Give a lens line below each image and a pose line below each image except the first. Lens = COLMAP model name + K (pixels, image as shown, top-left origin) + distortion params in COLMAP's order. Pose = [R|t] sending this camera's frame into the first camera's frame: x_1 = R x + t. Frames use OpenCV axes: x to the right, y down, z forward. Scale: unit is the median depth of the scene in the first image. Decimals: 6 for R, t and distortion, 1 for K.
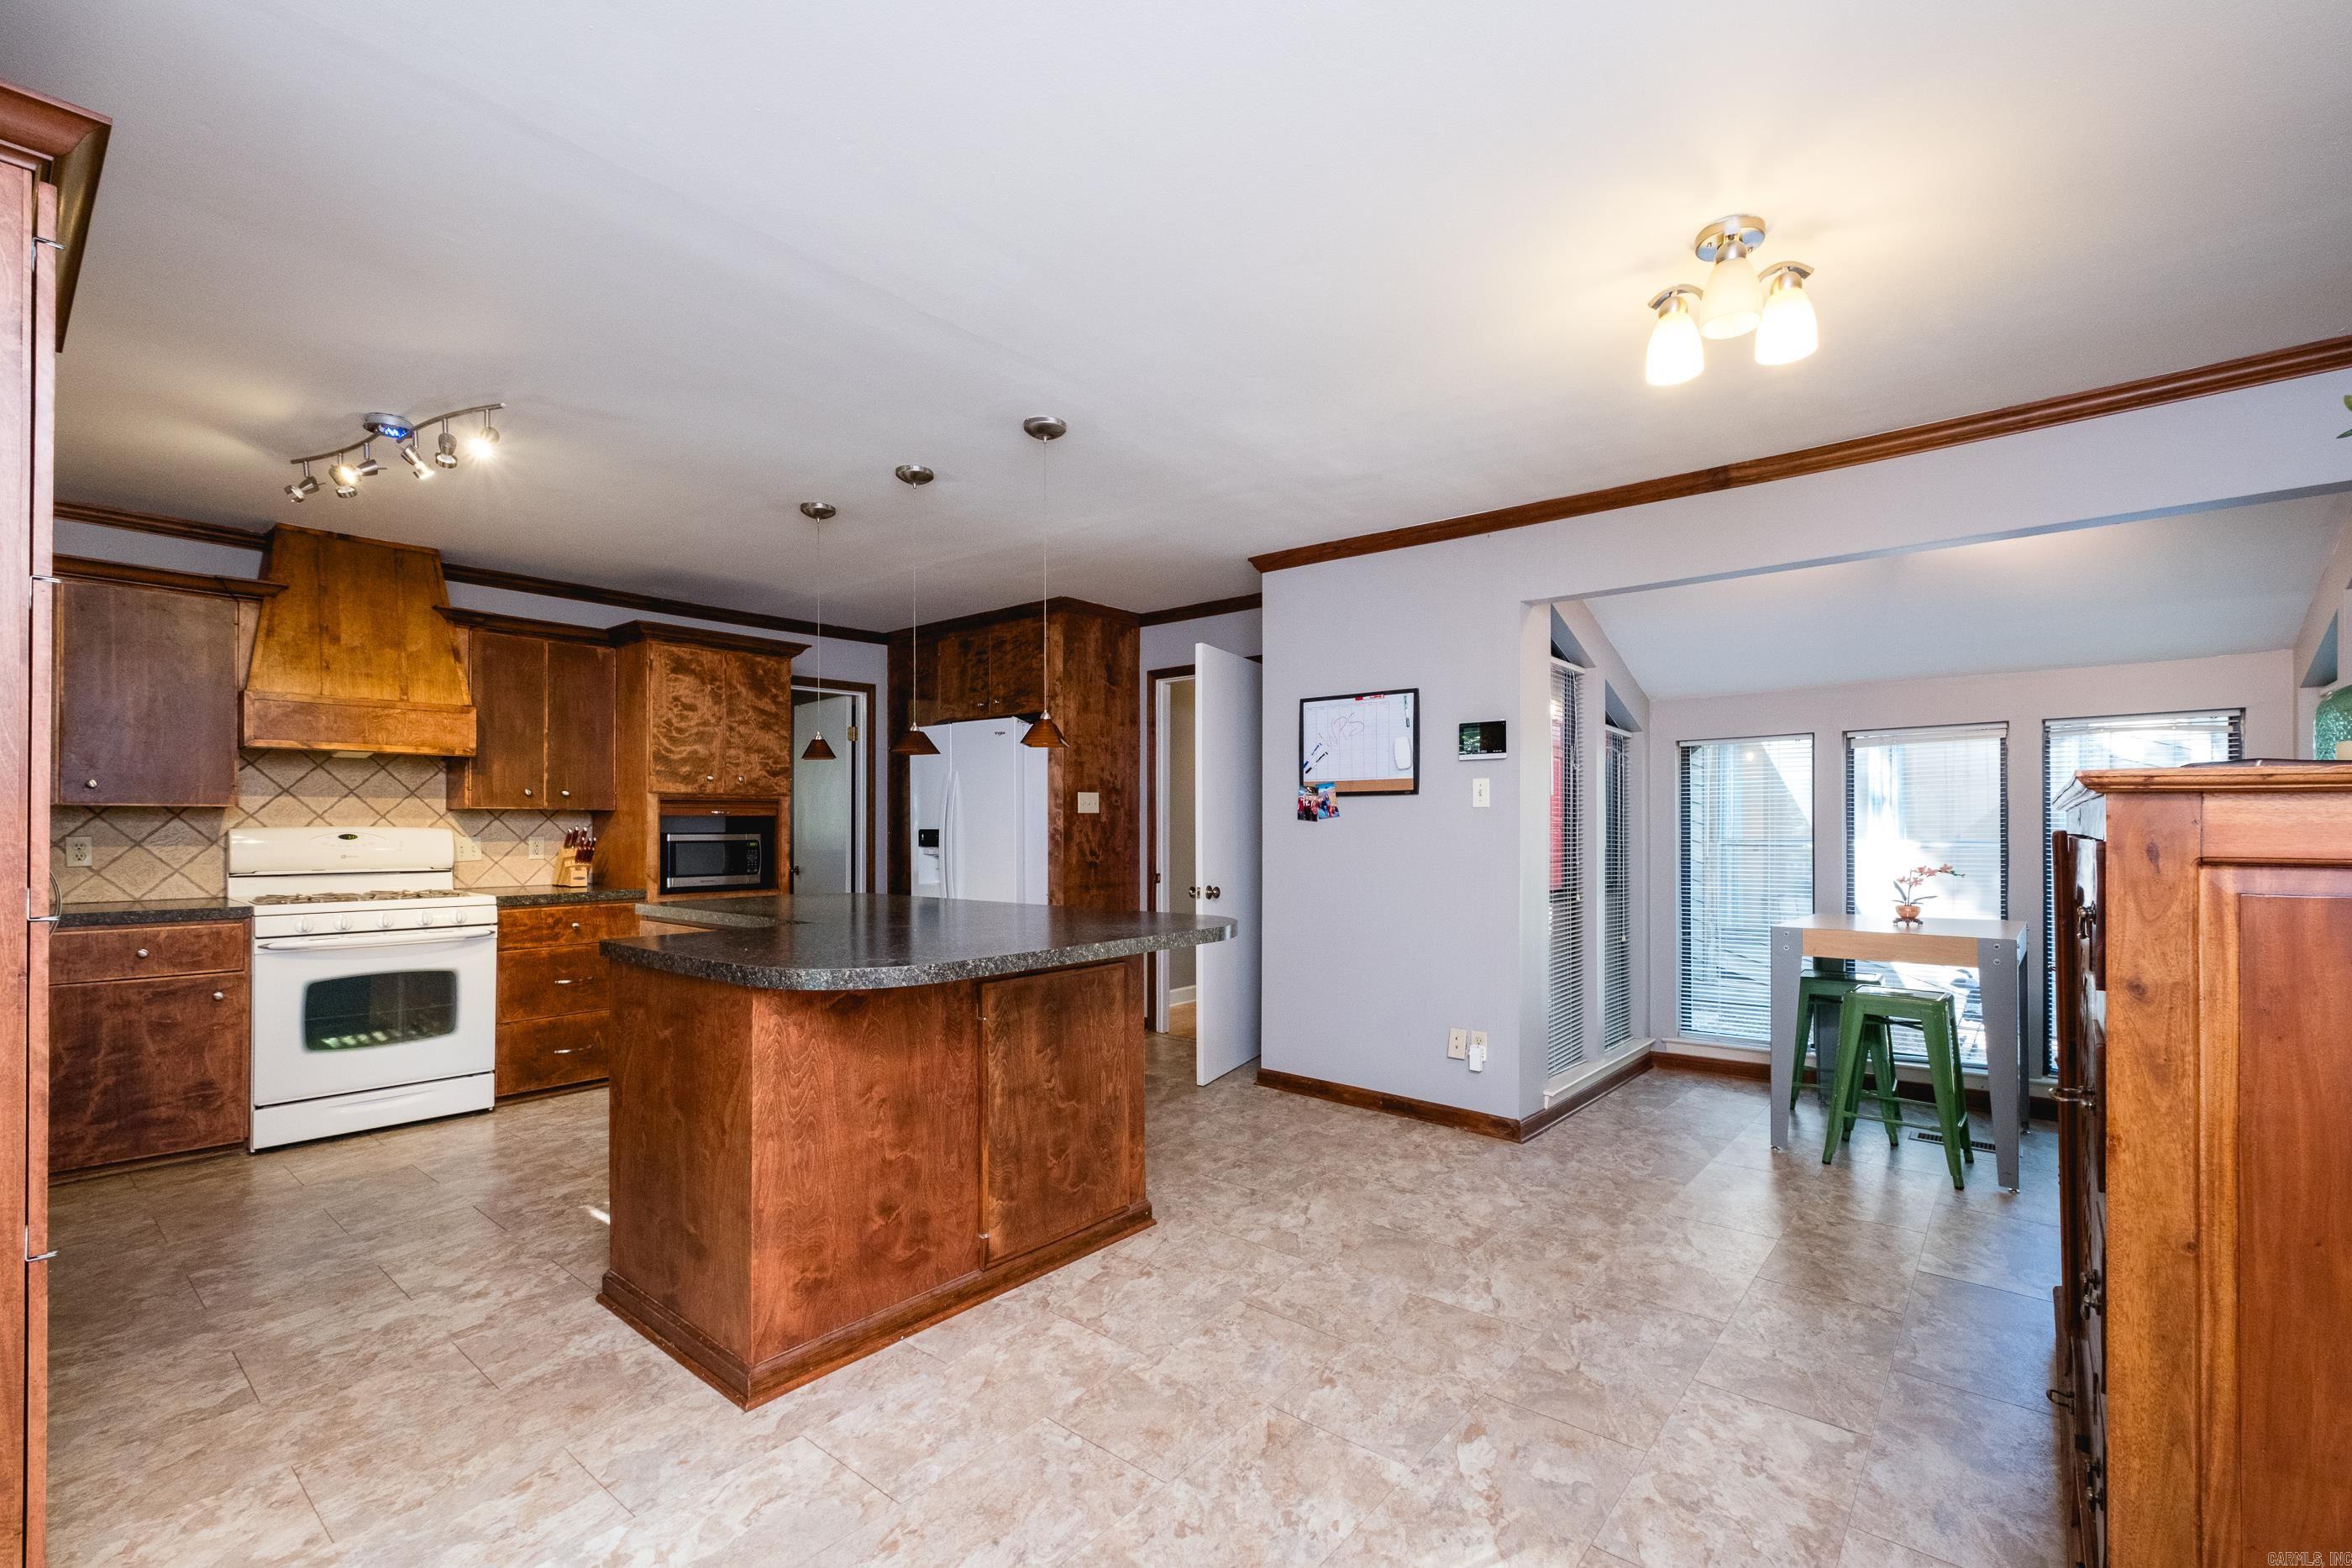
lens RADIAL K [[1020.6, 0, 1180.7], [0, 1020.6, 809.7], [0, 0, 1]] dist [-0.002558, -0.000293]
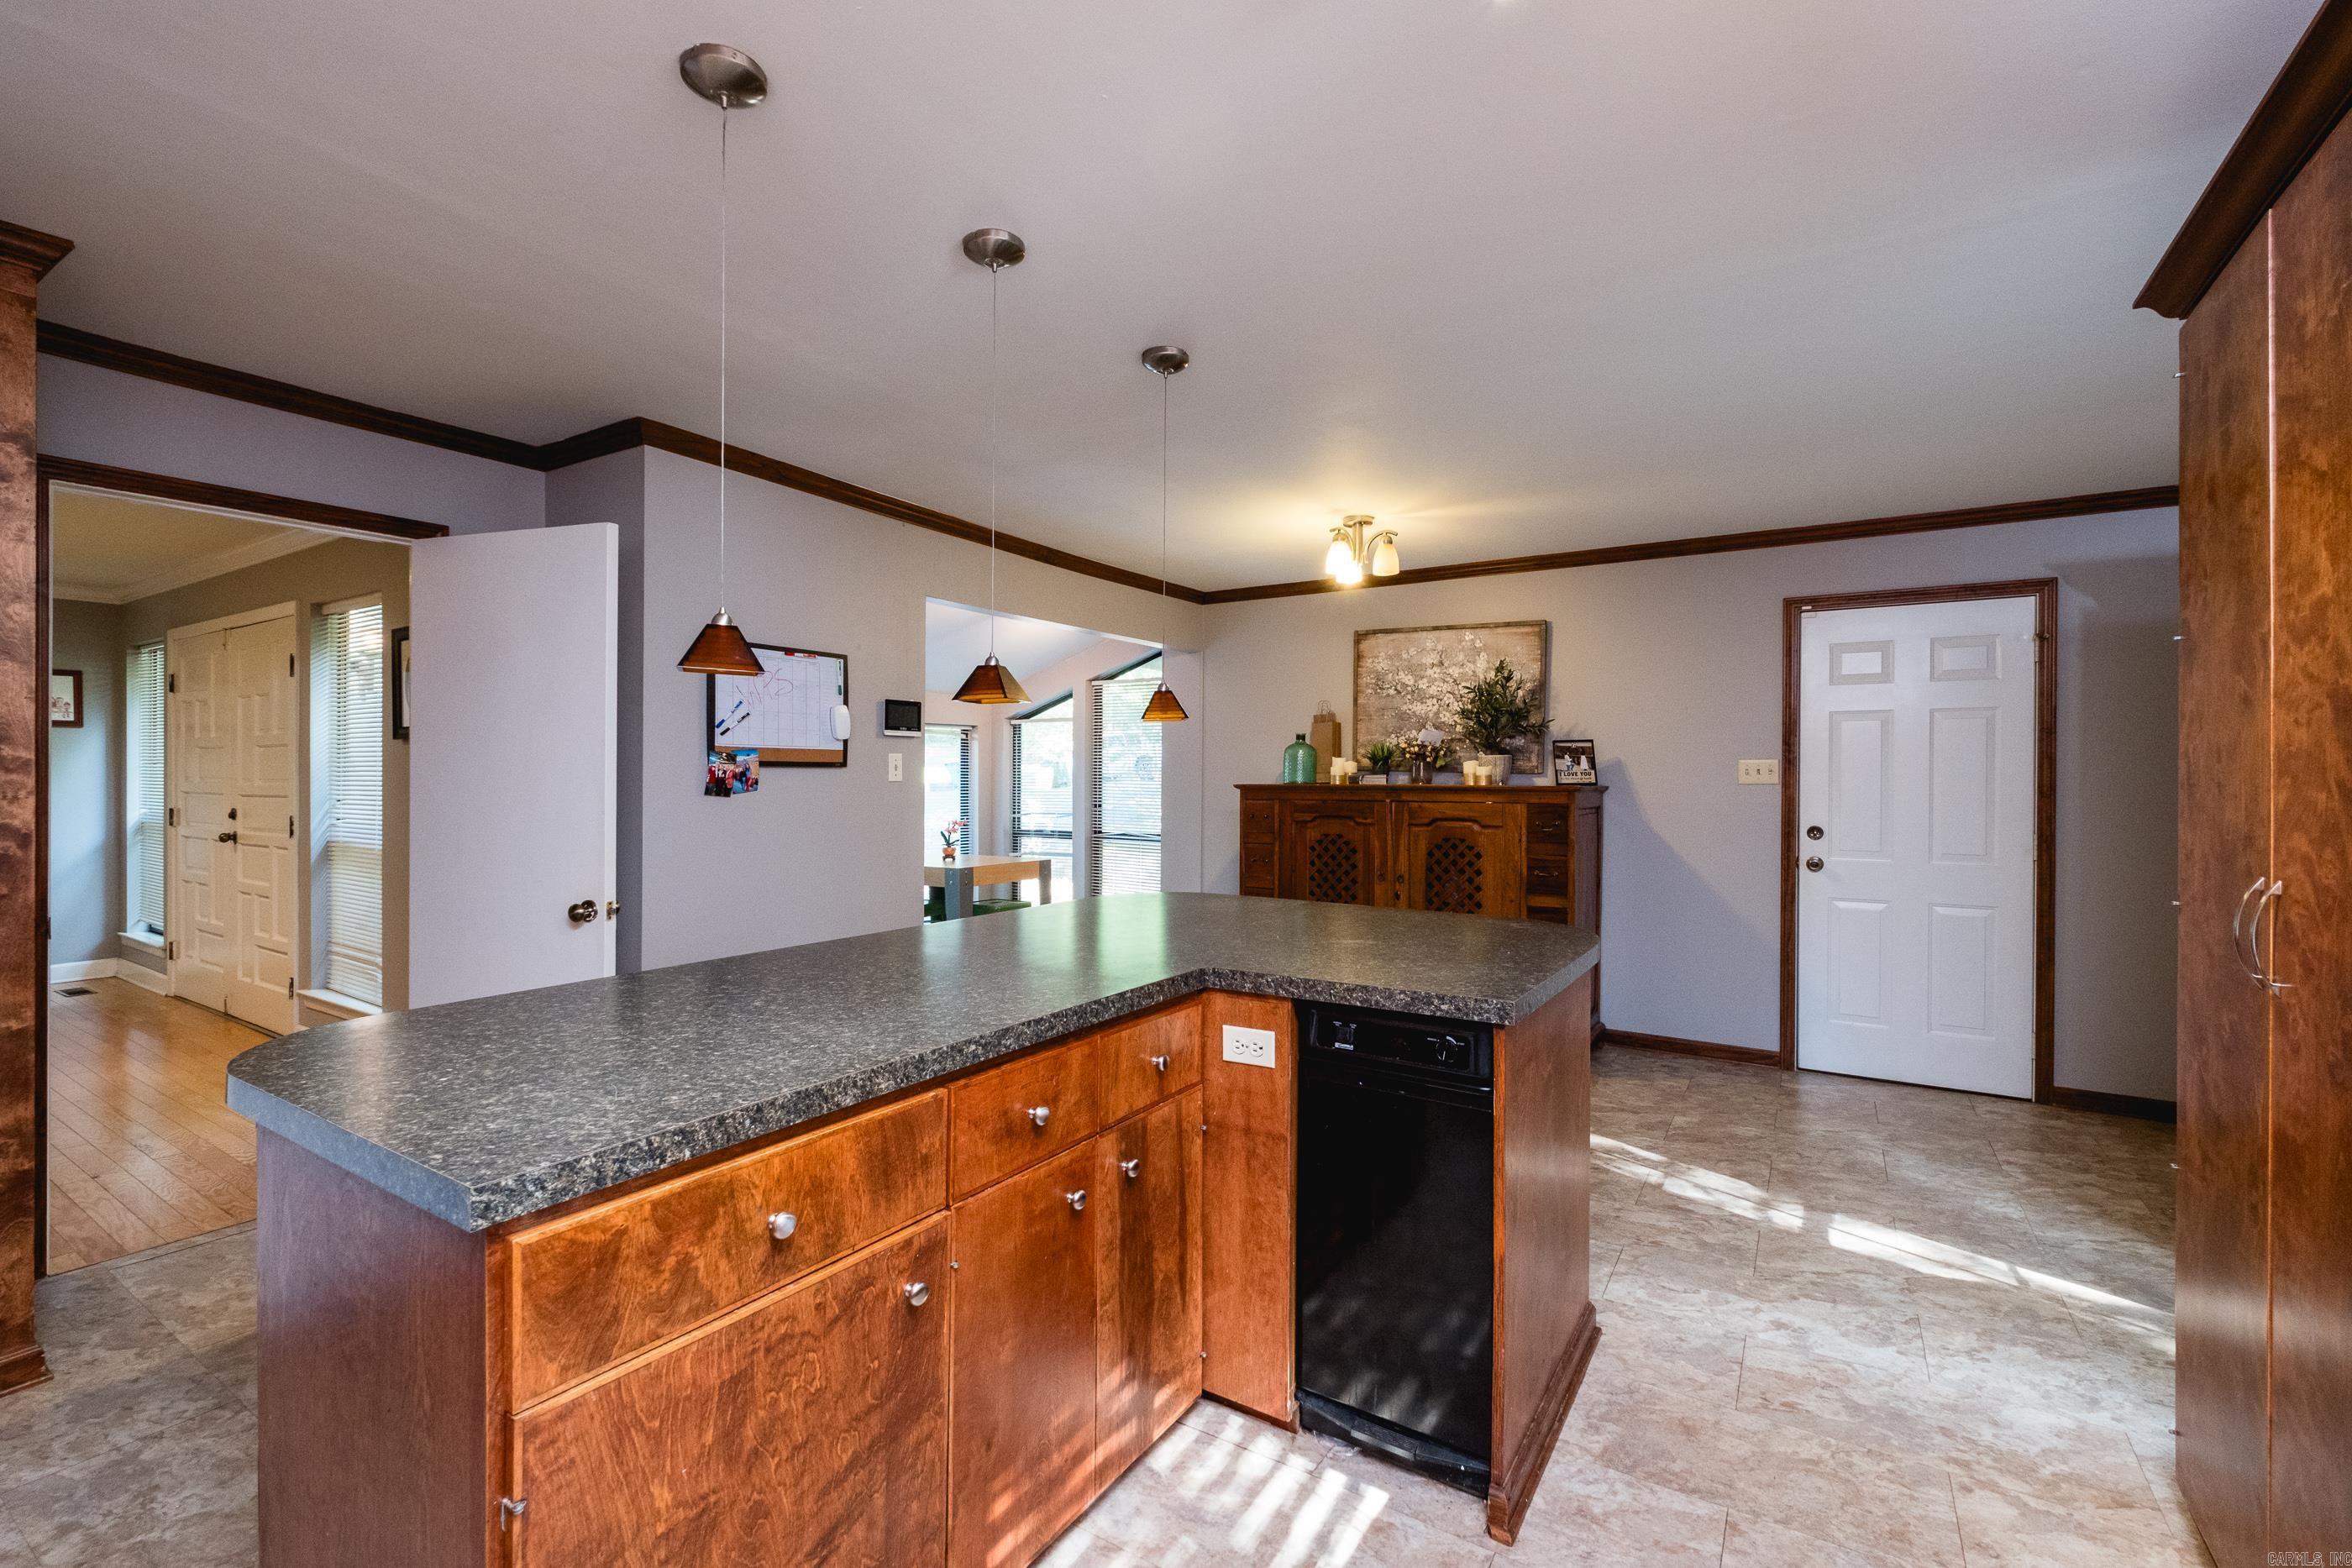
lens RADIAL K [[1020.6, 0, 1193.2], [0, 1020.6, 775.1], [0, 0, 1]] dist [-0.002558, -0.000293]
pose [[-0.132545, 0.002588, 0.991174, -0.817662], [-0.013466, 0.999900, -0.004411, -0.008052], [-0.991086, -0.013932, -0.132497, 0.884270]]
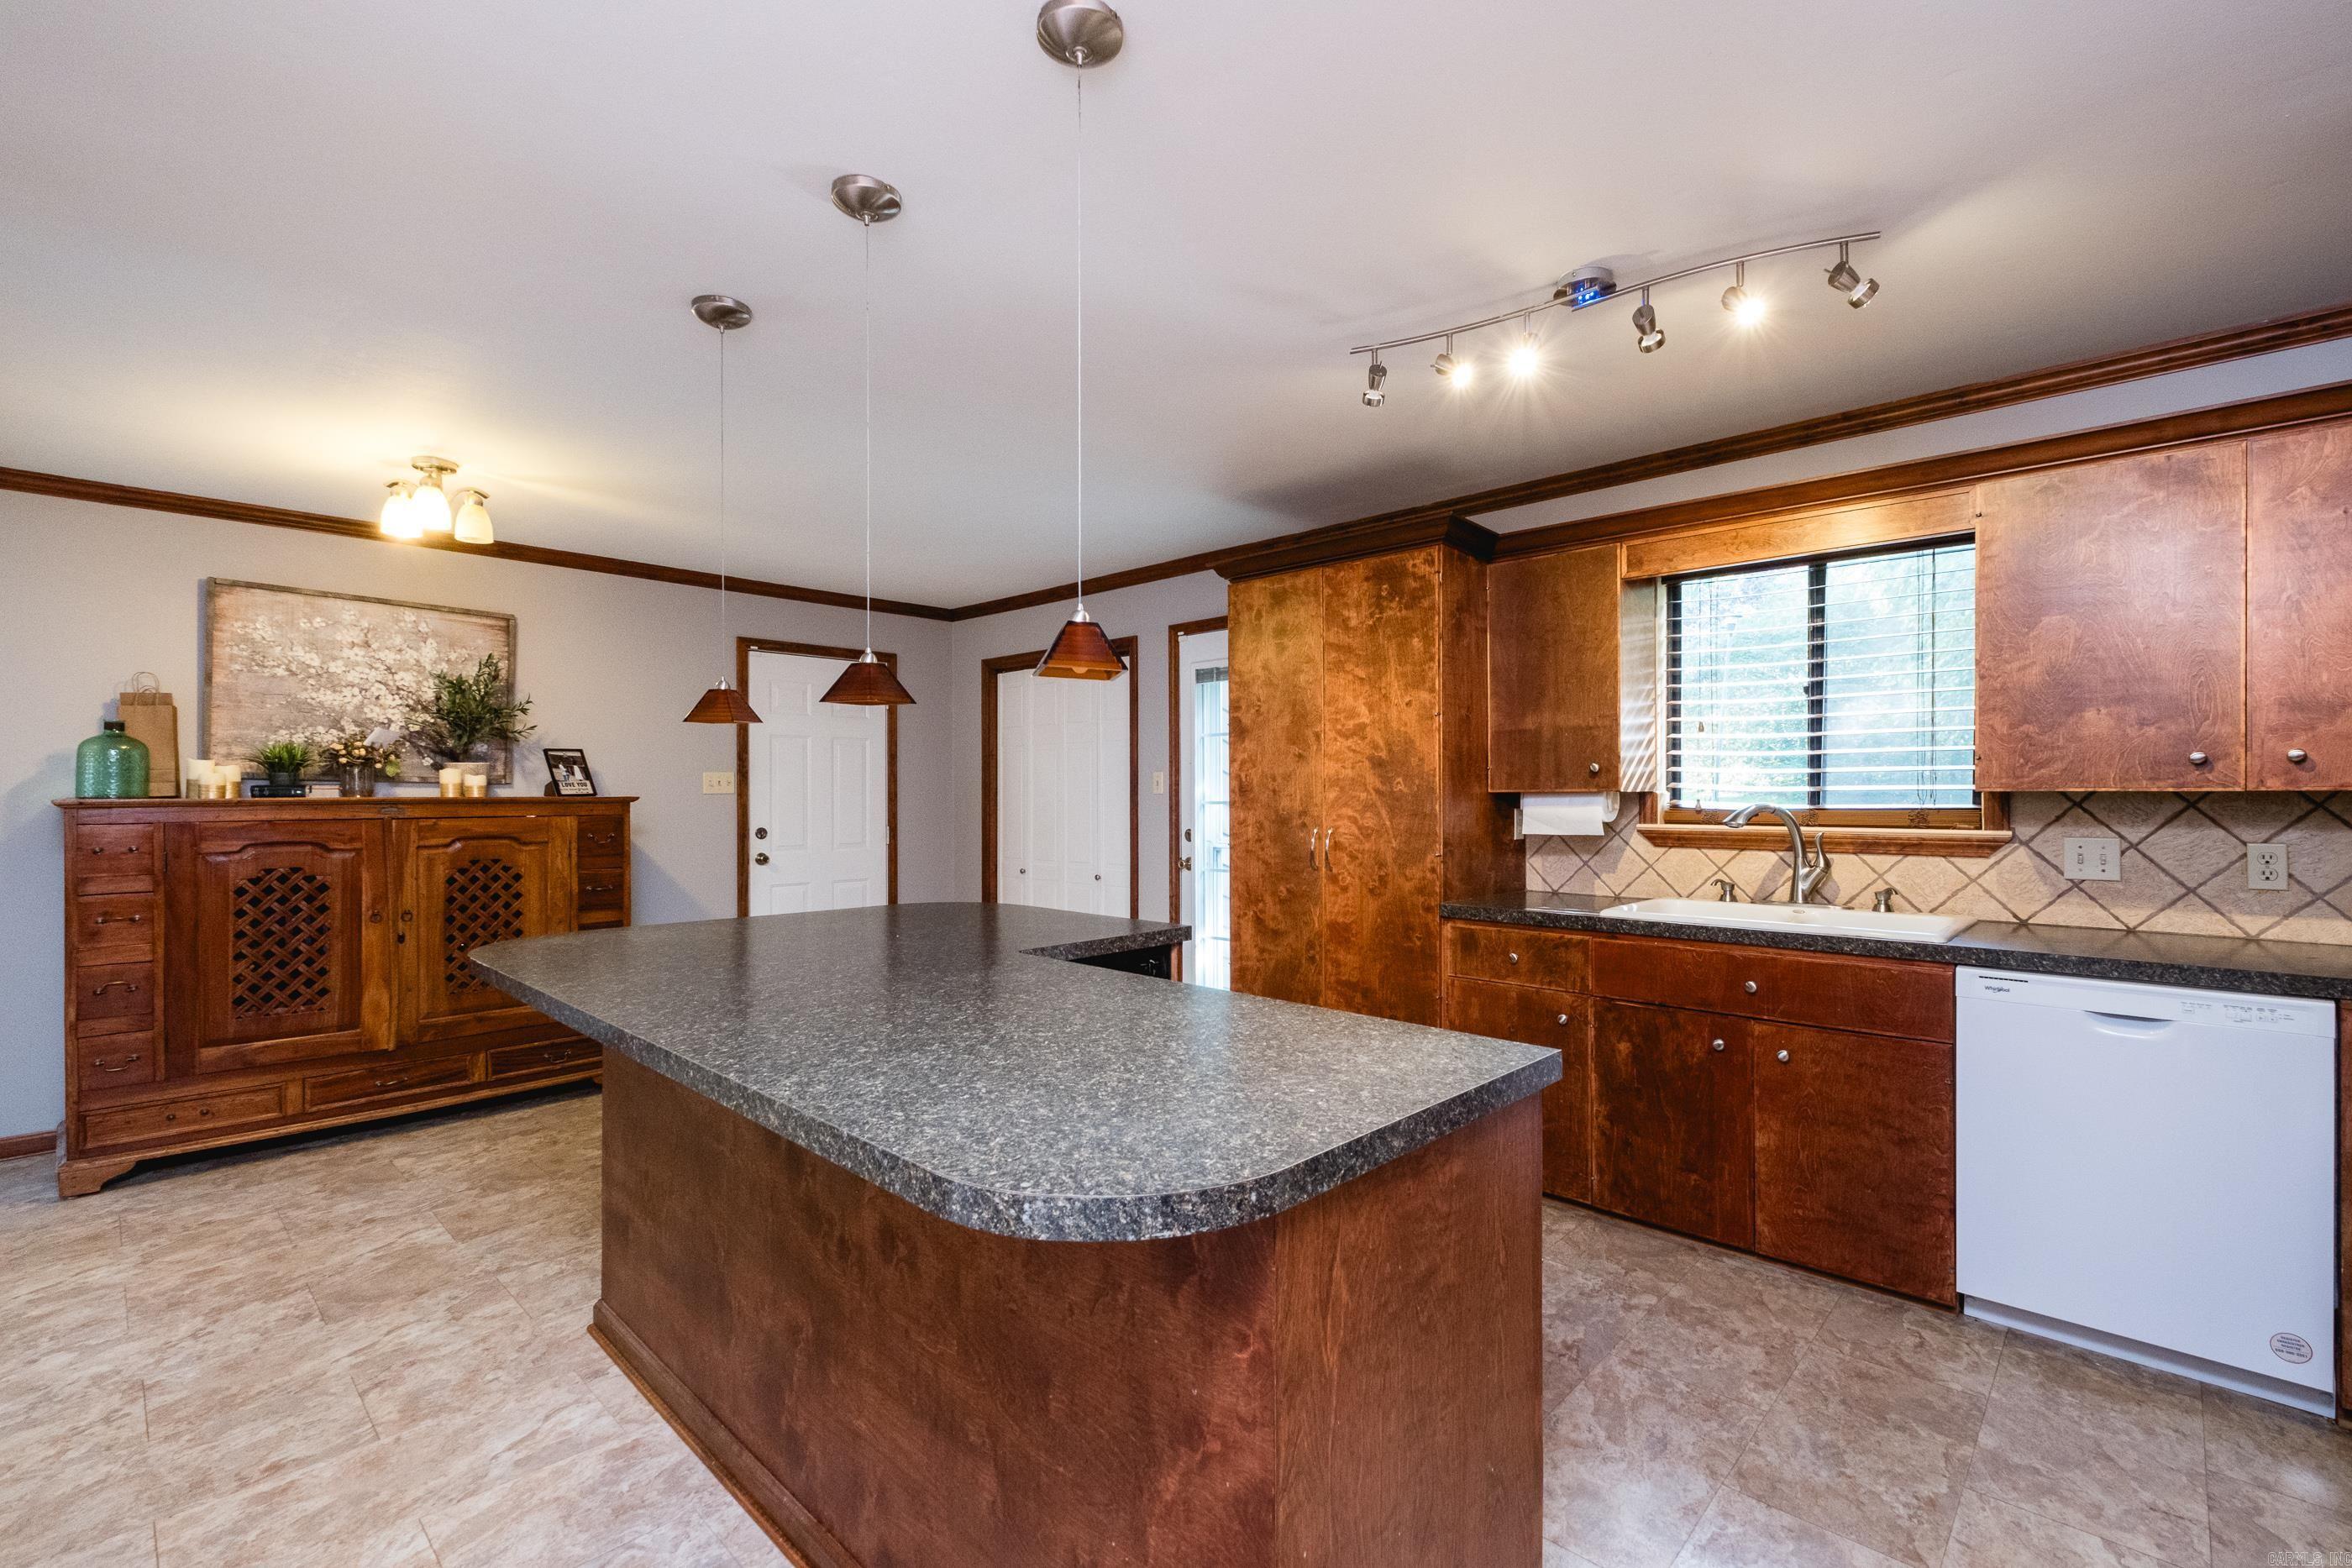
lens RADIAL K [[1020.6, 0, 1192.3], [0, 1020.6, 789.6], [0, 0, 1]] dist [-0.002558, -0.000293]
pose [[-0.998350, 0.000774, 0.057413, -0.428983], [0.000127, 0.999937, -0.011263, -0.001654], [-0.057418, -0.011237, -0.998287, 1.416207]]
